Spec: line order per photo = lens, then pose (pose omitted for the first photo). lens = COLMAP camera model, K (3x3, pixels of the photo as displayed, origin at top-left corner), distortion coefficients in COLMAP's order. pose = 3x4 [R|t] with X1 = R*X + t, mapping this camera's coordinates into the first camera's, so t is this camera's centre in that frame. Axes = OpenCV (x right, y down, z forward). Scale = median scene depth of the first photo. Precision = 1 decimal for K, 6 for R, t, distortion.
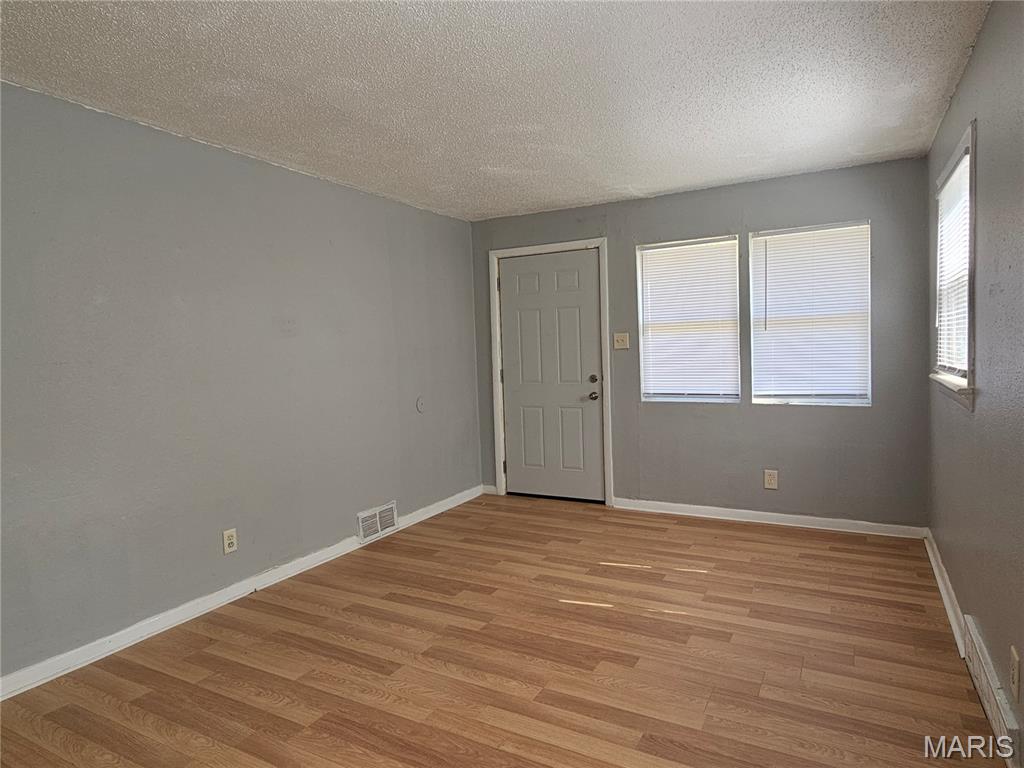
lens RADIAL K [[620.1, 0, 518.2], [0, 620.1, 380.5], [0, 0, 1]] dist [0.005246, -0.002458]
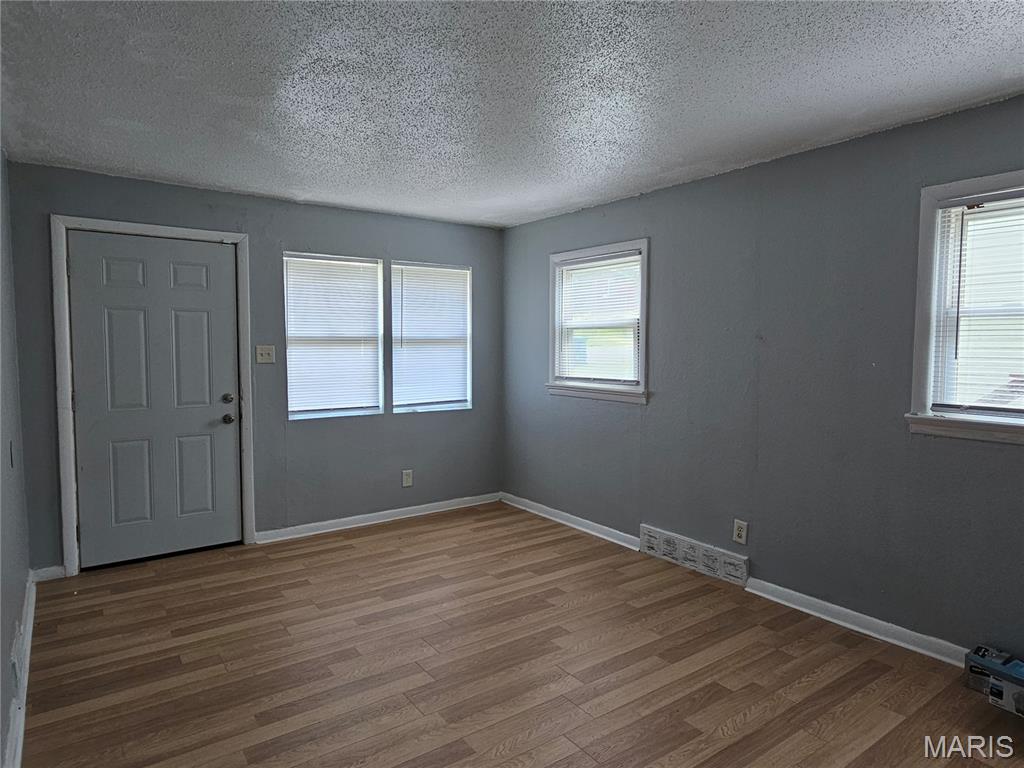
lens RADIAL K [[620.1, 0, 518.2], [0, 620.1, 380.5], [0, 0, 1]] dist [0.005246, -0.002458]
pose [[0.423133, -0.021151, 0.905821, -0.536691], [0.033329, 0.999414, 0.007767, -0.023035], [-0.905454, 0.026904, 0.423590, 0.324261]]
